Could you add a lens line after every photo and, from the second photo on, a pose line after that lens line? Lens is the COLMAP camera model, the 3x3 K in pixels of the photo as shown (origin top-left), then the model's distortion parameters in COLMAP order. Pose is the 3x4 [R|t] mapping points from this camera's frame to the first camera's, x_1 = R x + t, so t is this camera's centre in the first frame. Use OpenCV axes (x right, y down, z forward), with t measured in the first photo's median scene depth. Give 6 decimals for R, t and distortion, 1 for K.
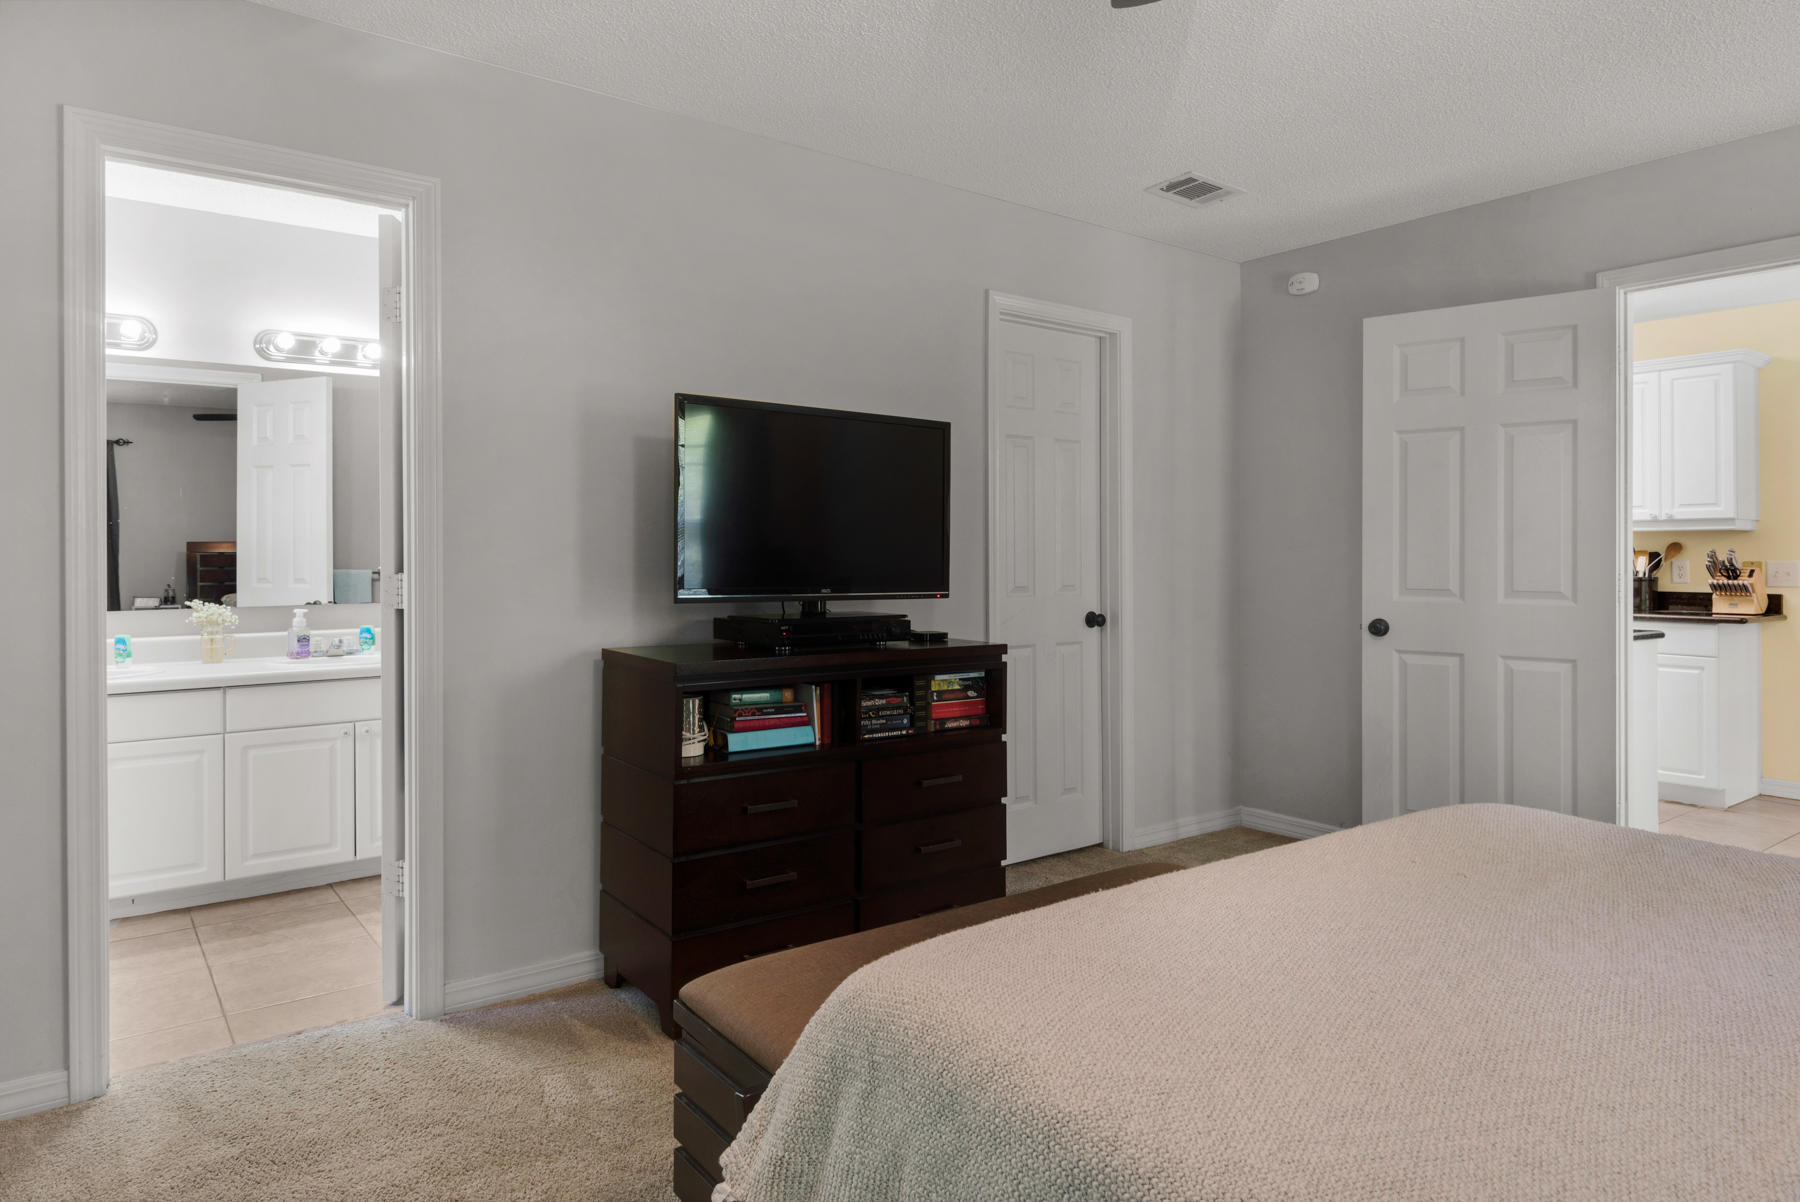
lens RADIAL K [[1091.4, 0, 910.1], [0, 1091.4, 553.8], [0, 0, 1]] dist [0.020967, -0.000544]
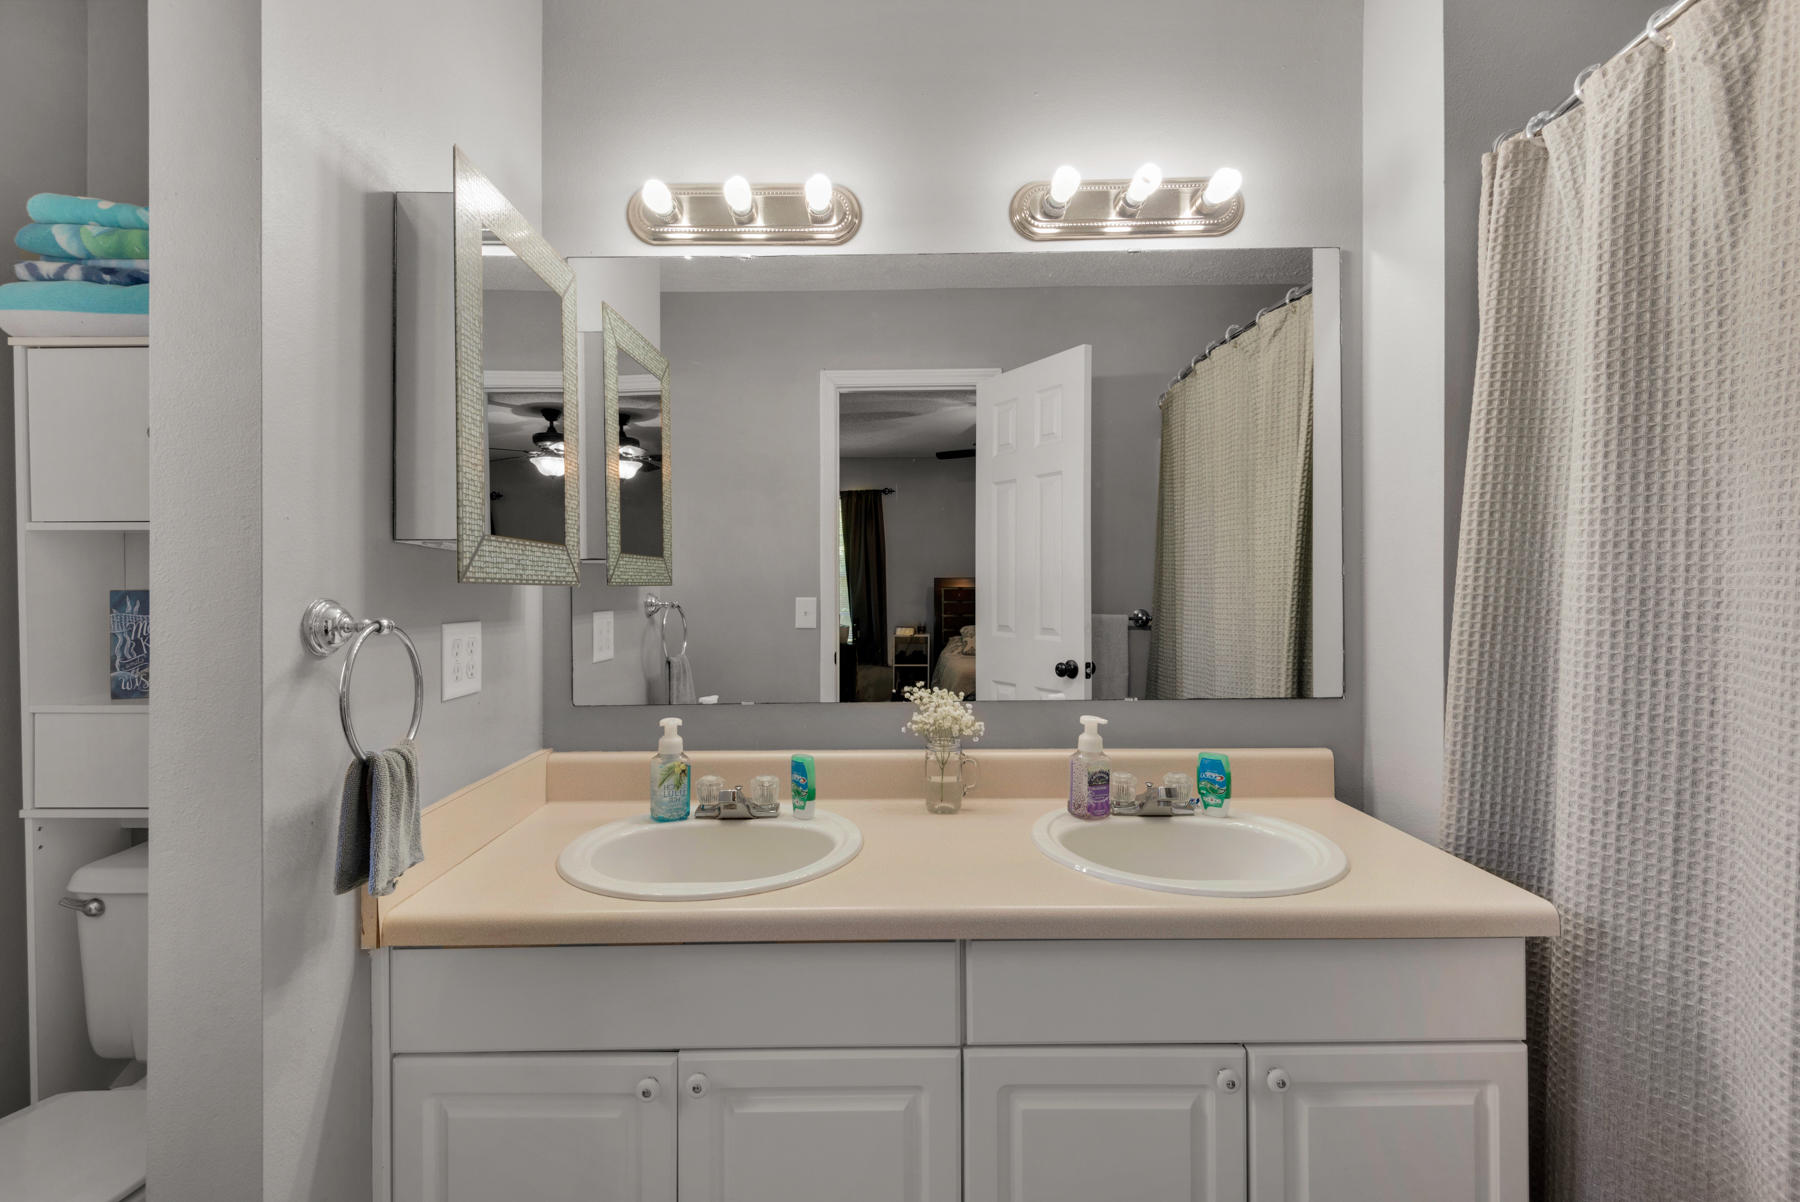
lens RADIAL K [[819.0, 0, 889.1], [0, 819.0, 597.1], [0, 0, 1]] dist [0.015151, -0.017788]
pose [[0.797950, 0.008002, -0.602671, -0.400051], [0.001350, 0.999886, 0.015064, -0.008353], [0.602722, -0.012833, 0.797848, 0.642375]]
